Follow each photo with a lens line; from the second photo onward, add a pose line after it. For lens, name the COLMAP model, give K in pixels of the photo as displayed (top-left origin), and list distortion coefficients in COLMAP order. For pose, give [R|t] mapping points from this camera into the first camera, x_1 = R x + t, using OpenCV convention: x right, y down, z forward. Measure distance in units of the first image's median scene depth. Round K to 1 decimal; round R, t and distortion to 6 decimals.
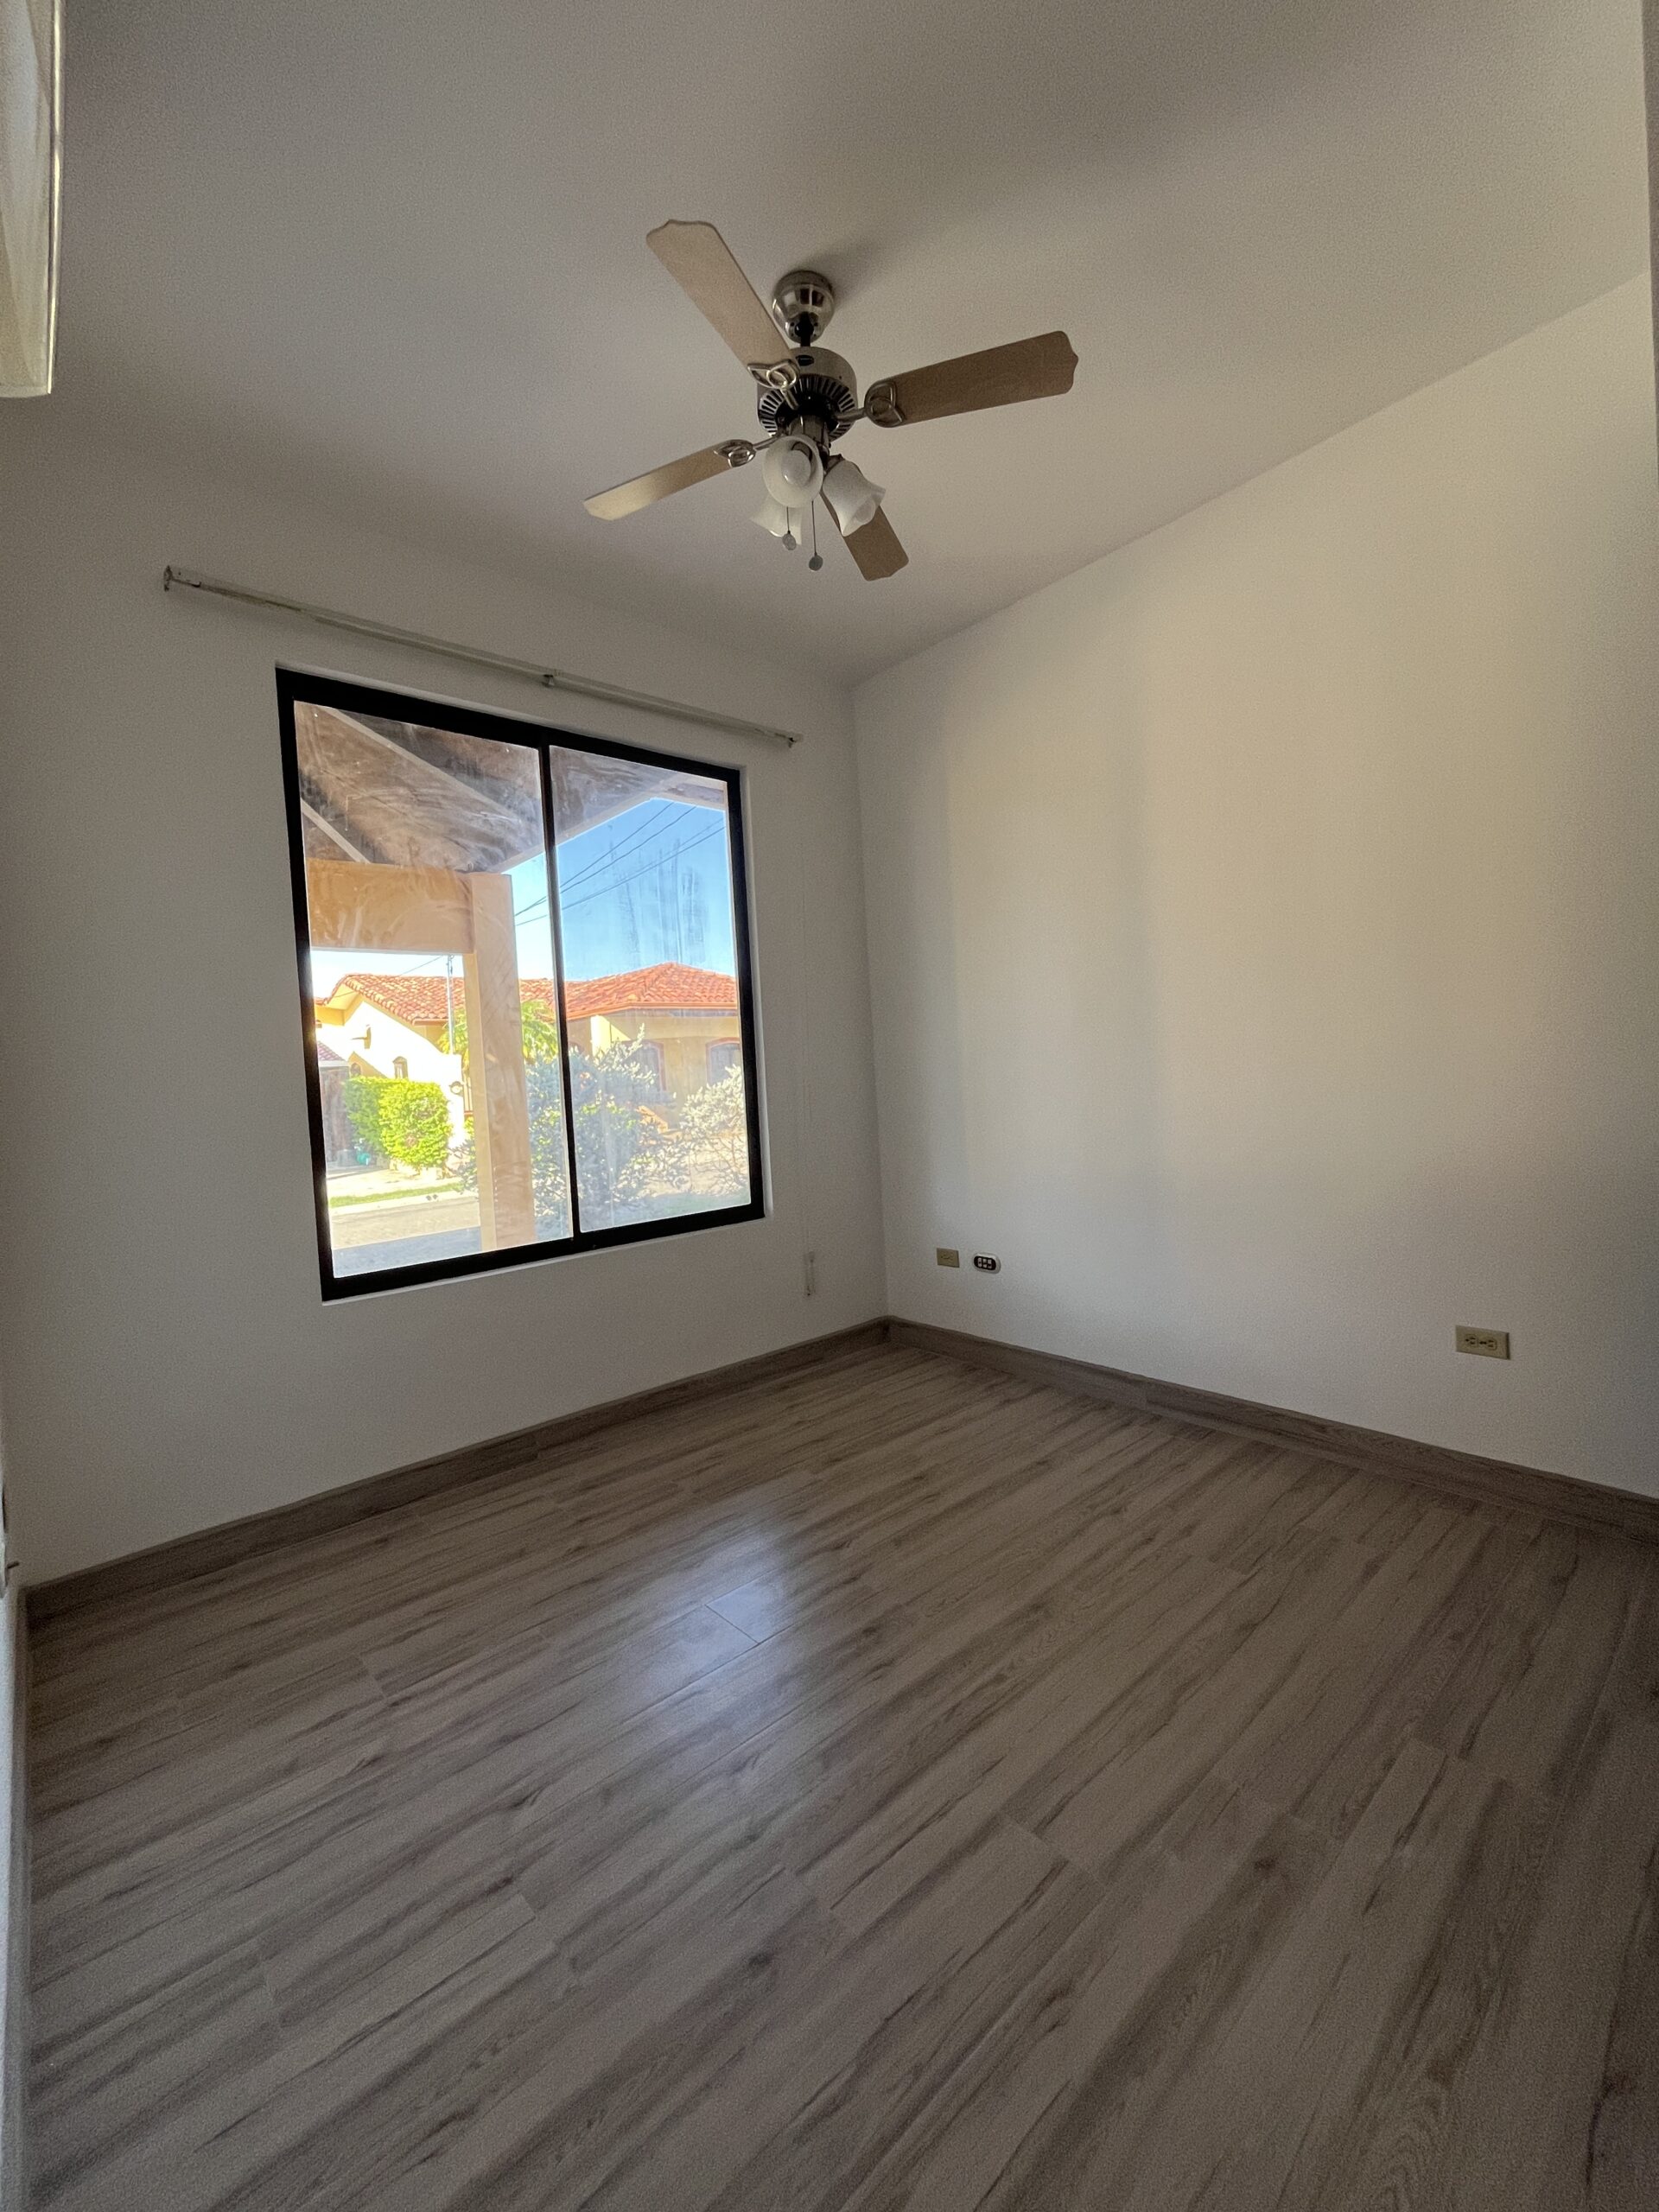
lens RADIAL K [[904.1, 0, 829.5], [0, 904.1, 1106.0], [0, 0, 1]] dist [-0.000750, 0.000028]
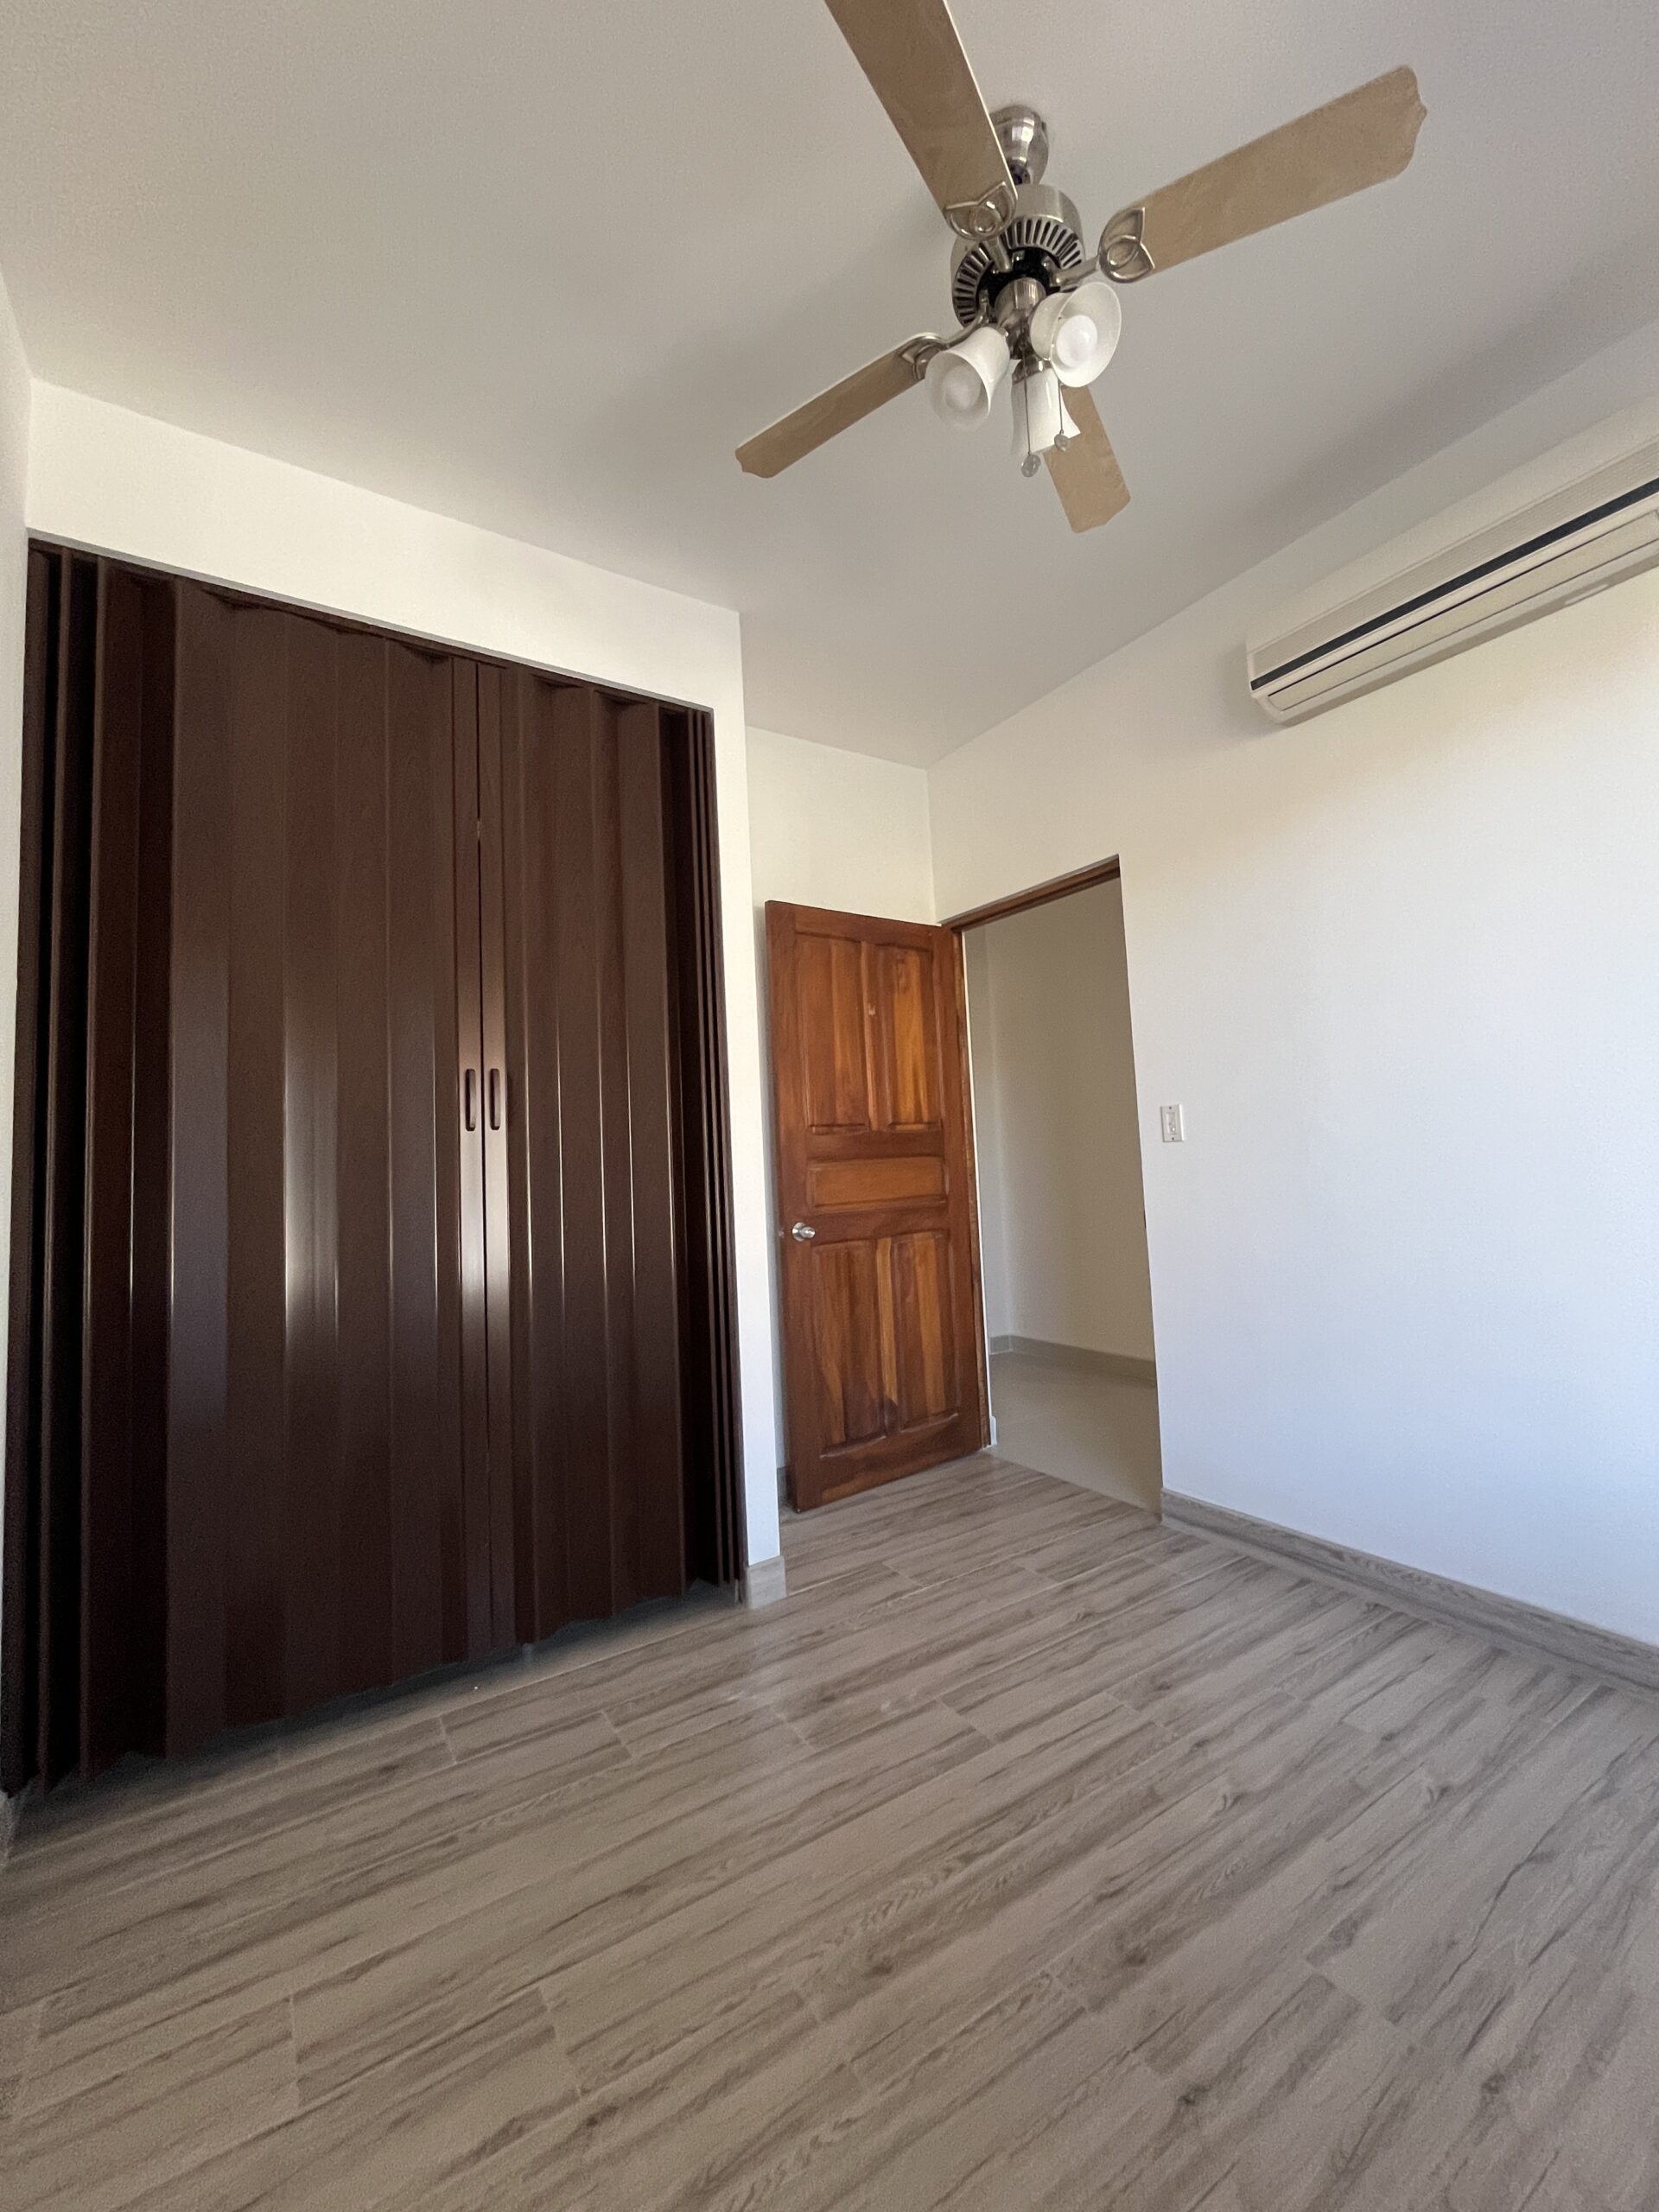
lens RADIAL K [[904.1, 0, 829.5], [0, 904.1, 1106.0], [0, 0, 1]] dist [-0.000750, 0.000028]
pose [[-0.982783, 0.113804, 0.145556, 0.123285], [0.107953, 0.993020, -0.047509, -0.063982], [-0.149947, -0.030978, -0.988209, 2.136474]]
